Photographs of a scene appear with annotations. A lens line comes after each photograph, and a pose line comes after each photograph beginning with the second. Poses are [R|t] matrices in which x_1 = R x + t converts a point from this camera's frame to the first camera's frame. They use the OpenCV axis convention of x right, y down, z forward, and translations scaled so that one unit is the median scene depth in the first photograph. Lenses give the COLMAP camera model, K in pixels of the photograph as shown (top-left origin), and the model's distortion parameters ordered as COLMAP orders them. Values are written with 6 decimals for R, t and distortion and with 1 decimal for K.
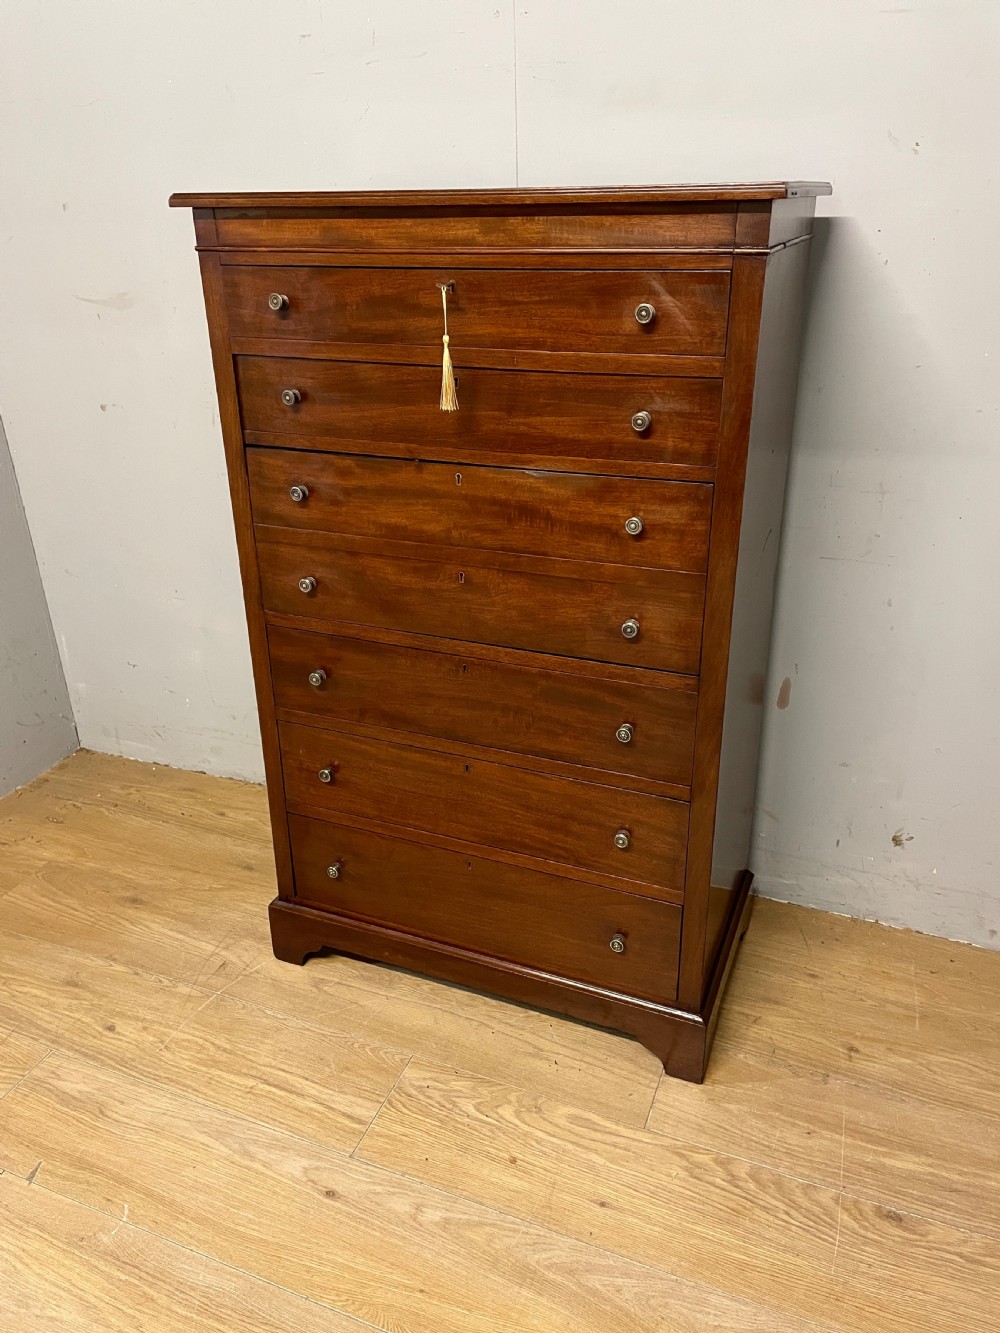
lens RADIAL K [[1007.5, 0, 497.3], [0, 1007.5, 654.0], [0, 0, 1]] dist [0.086741, -0.112241]
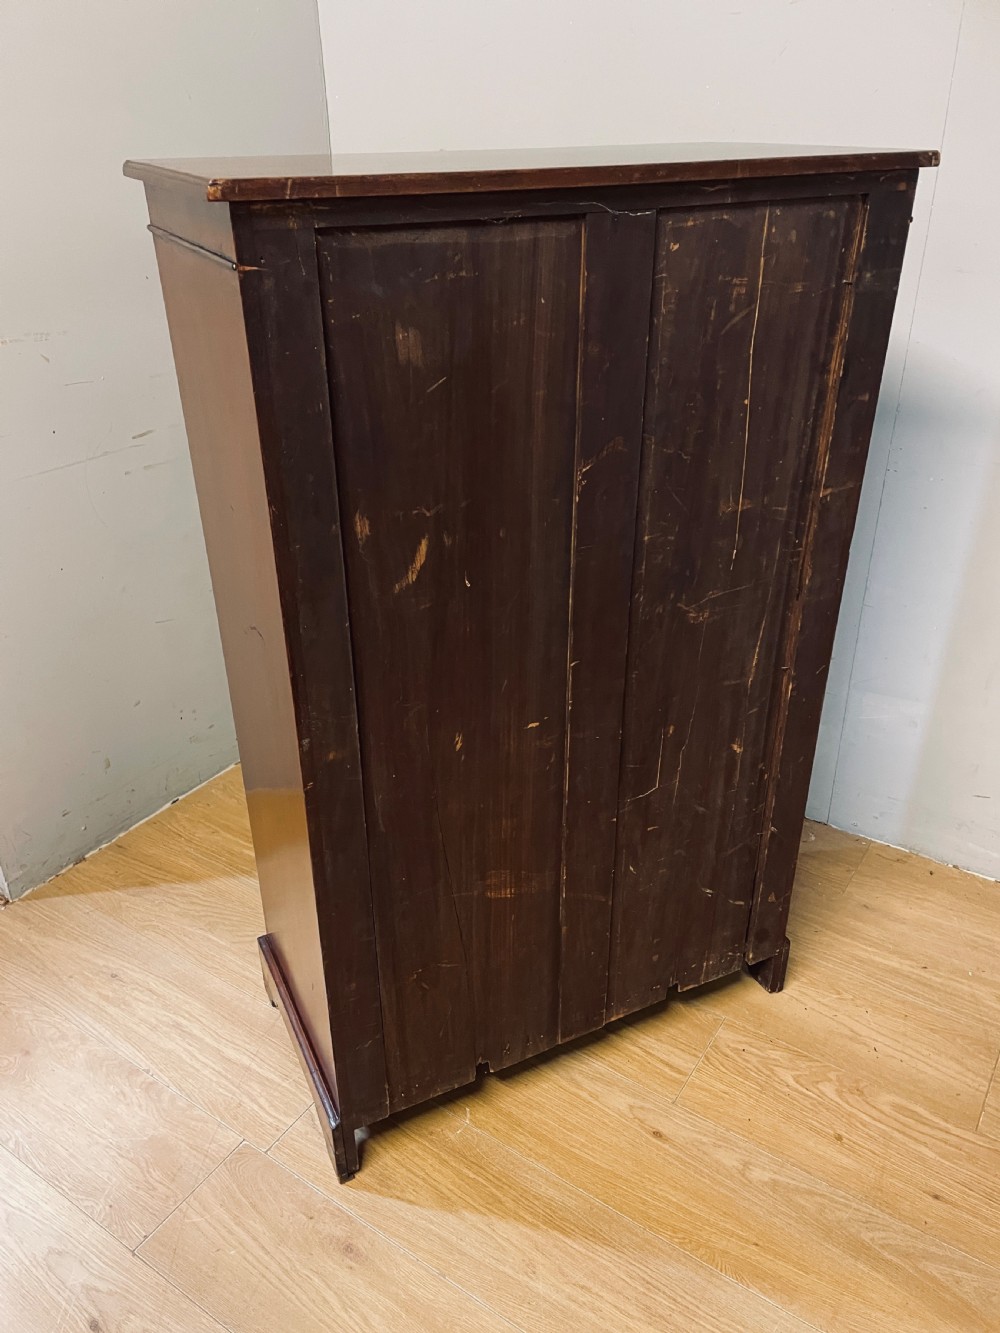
lens RADIAL K [[1005.4, 0, 484.3], [0, 1005.4, 659.8], [0, 0, 1]] dist [0.088138, -0.116336]
pose [[0.977585, 0.100239, -0.185145, -0.185596], [-0.090320, 0.994026, 0.061277, -0.002550], [0.190182, -0.043181, 0.980799, -0.033420]]
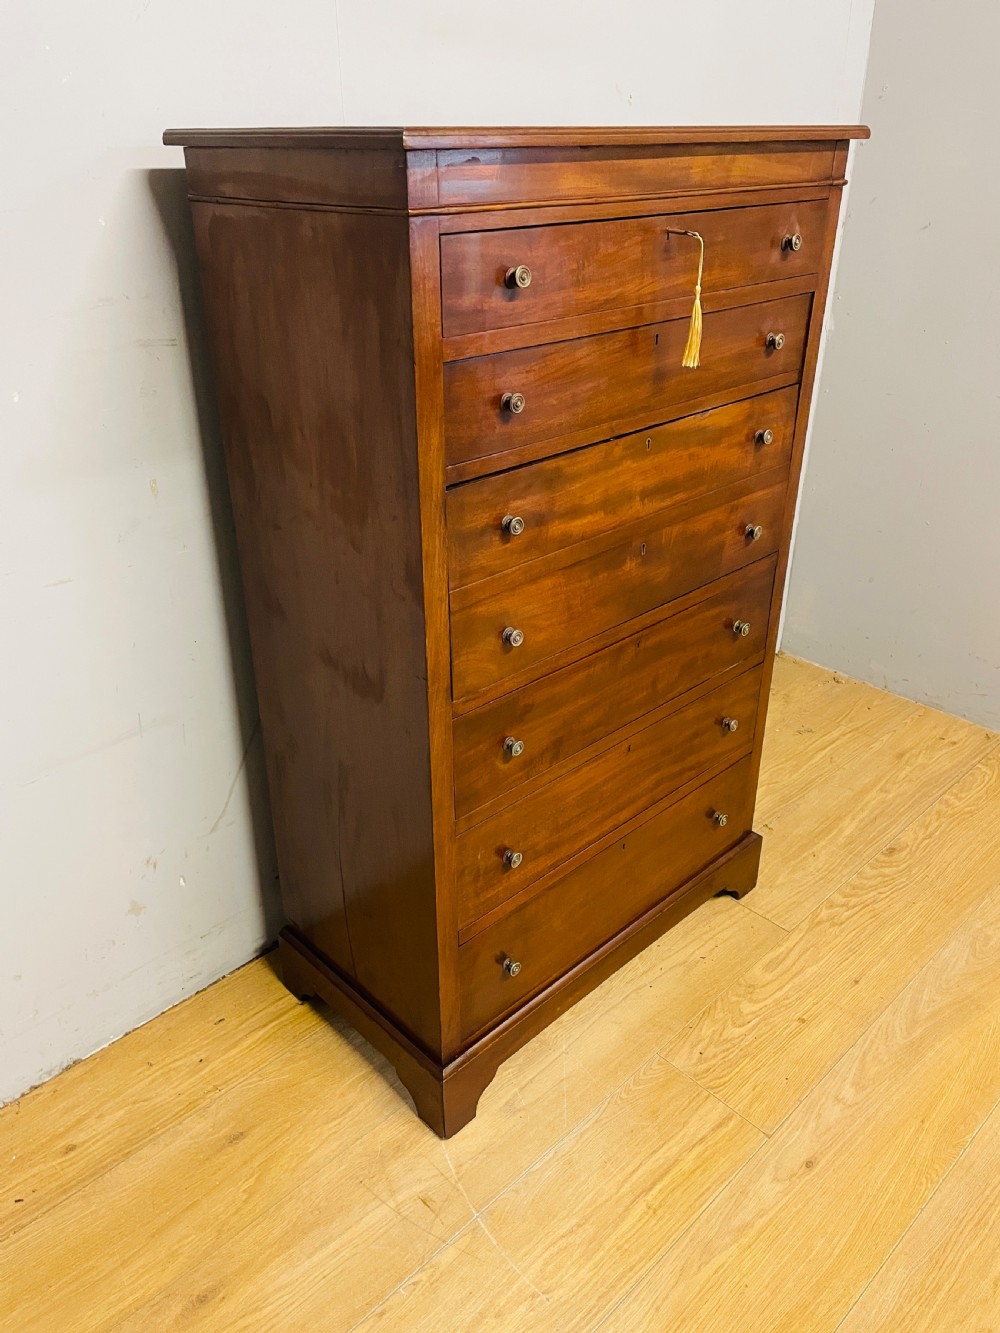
lens RADIAL K [[1005.4, 0, 484.3], [0, 1005.4, 659.8], [0, 0, 1]] dist [0.088138, -0.116336]
pose [[0.403757, -0.406591, 0.819551, -0.872852], [0.376611, 0.890259, 0.256131, -0.269884], [-0.833753, 0.205237, 0.512575, 0.634461]]
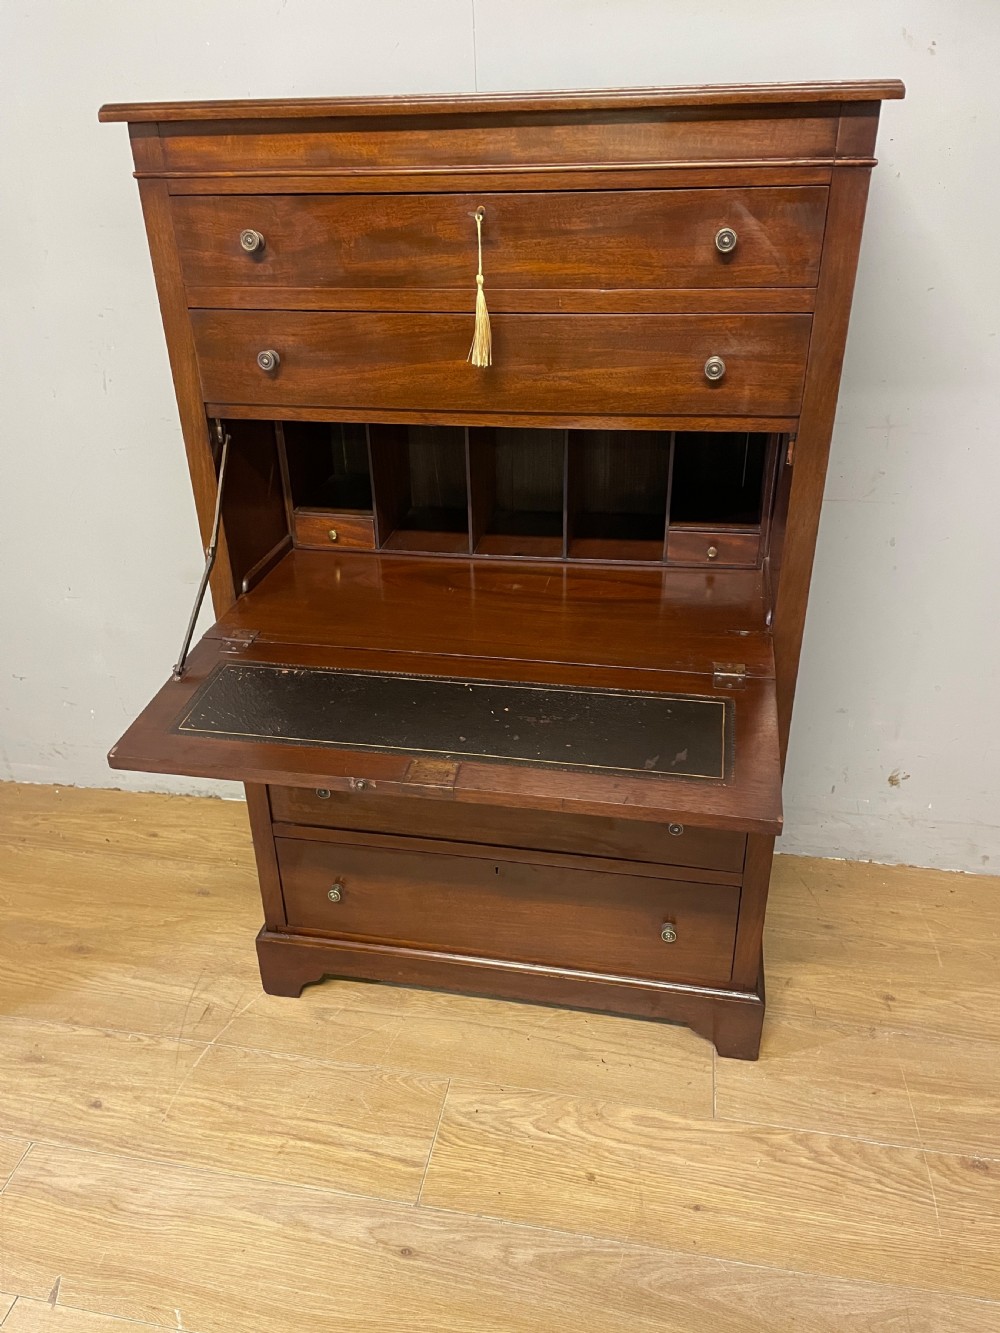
lens RADIAL K [[1008.5, 0, 487.8], [0, 1008.5, 673.7], [0, 0, 1]] dist [0.090458, -0.119107]
pose [[0.980510, -0.103222, 0.167169, -0.185137], [0.090039, 0.992336, 0.084626, -0.049131], [-0.174624, -0.067925, 0.982290, 0.127195]]
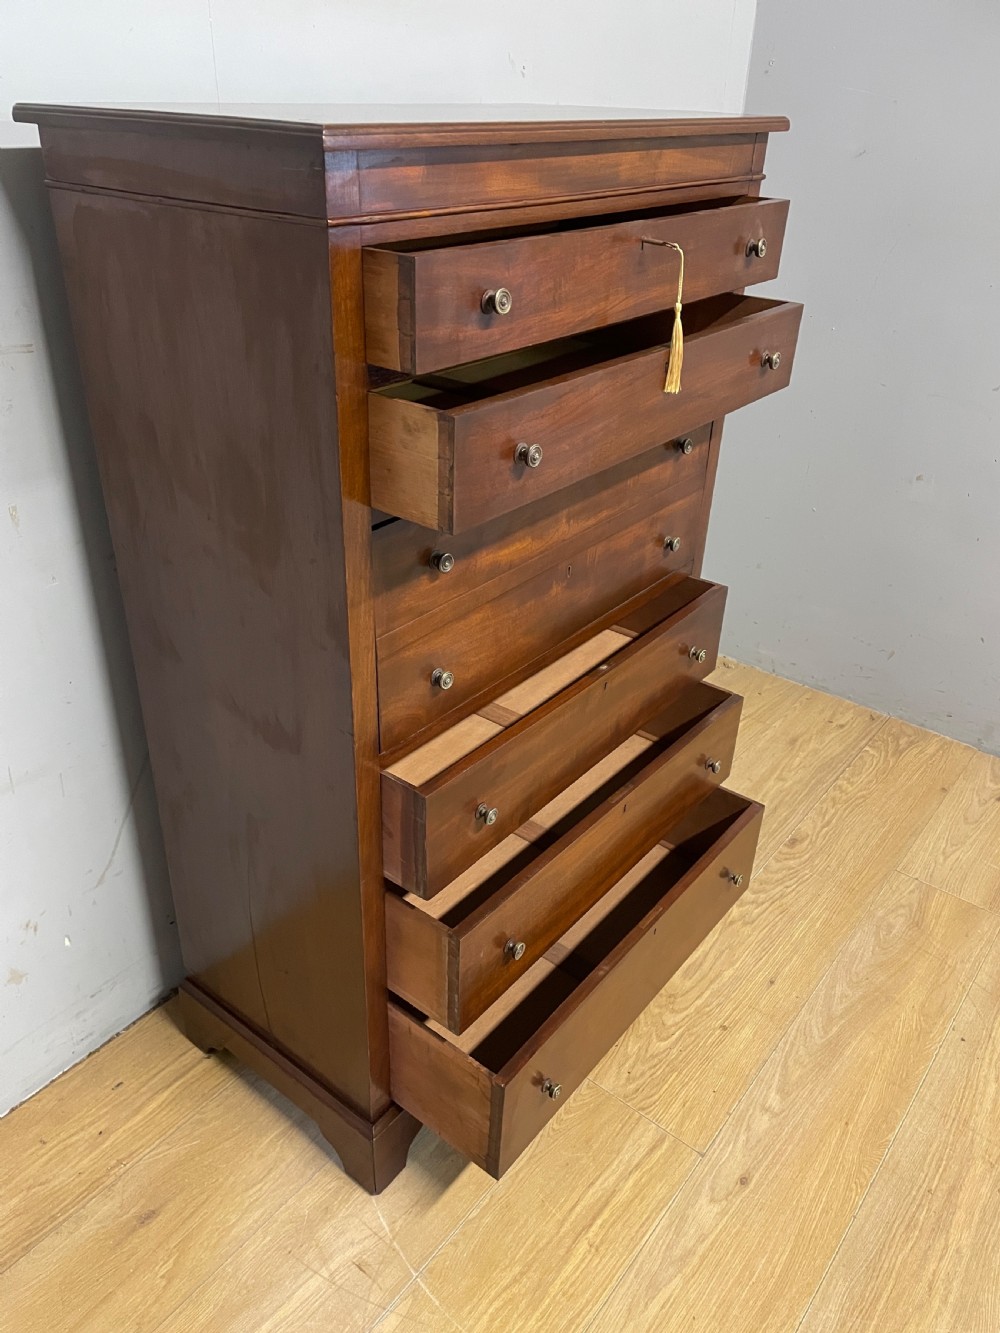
lens RADIAL K [[1008.5, 0, 487.8], [0, 1008.5, 673.7], [0, 0, 1]] dist [0.090458, -0.119107]
pose [[0.273599, -0.463332, 0.842892, -0.812712], [0.365972, 0.860563, 0.354253, -0.326217], [-0.889499, 0.211552, 0.405016, 0.691948]]
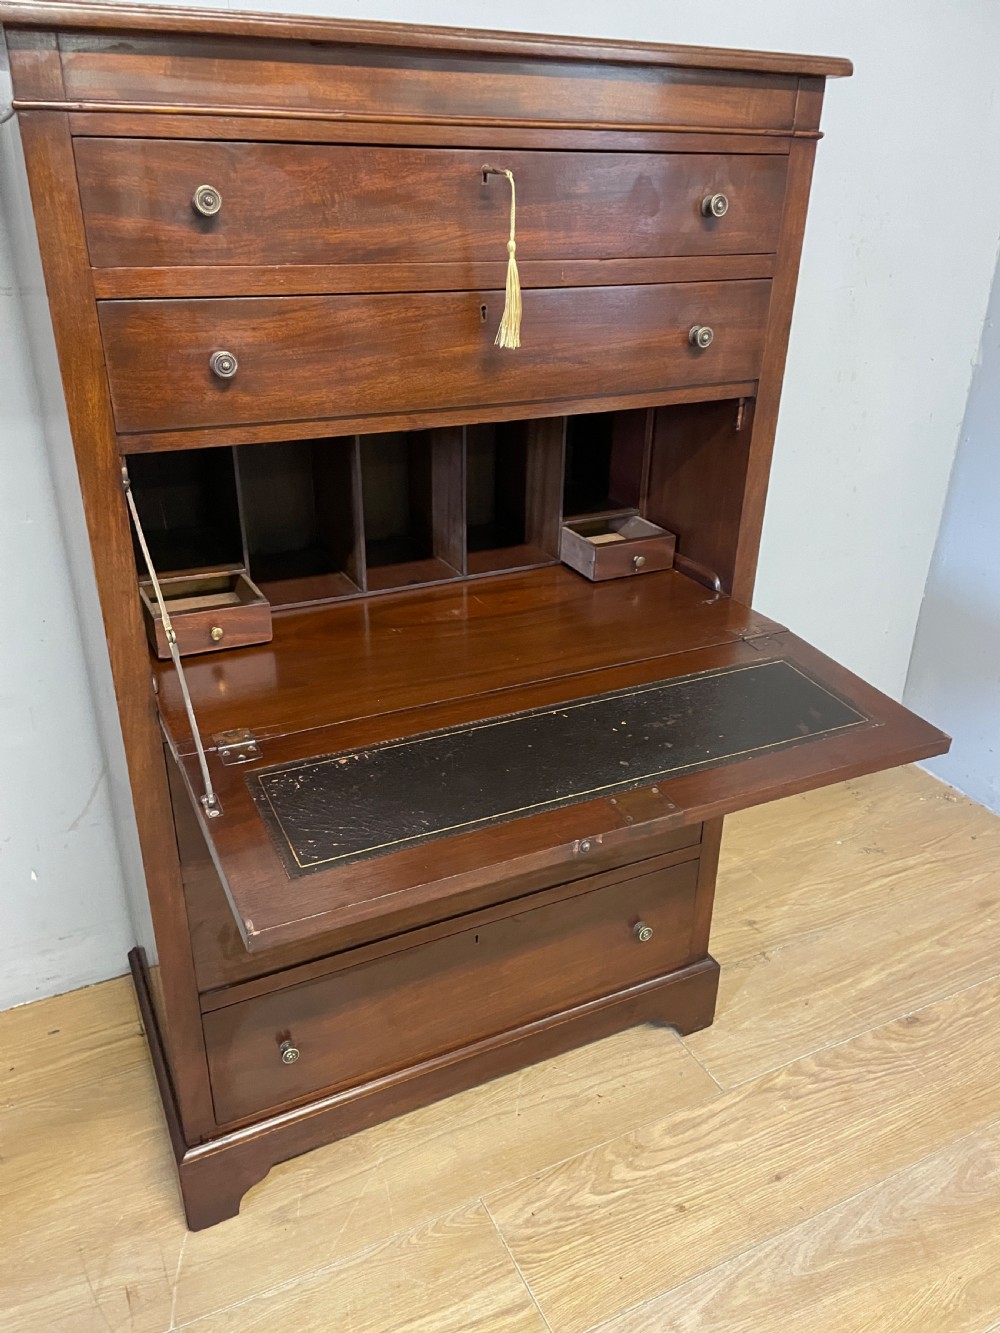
lens RADIAL K [[1008.5, 0, 487.8], [0, 1008.5, 673.7], [0, 0, 1]] dist [0.090458, -0.119107]
pose [[0.660137, -0.304142, 0.686816, -0.553658], [0.287774, 0.946998, 0.142761, -0.109379], [-0.693833, 0.103406, 0.712673, 0.440401]]
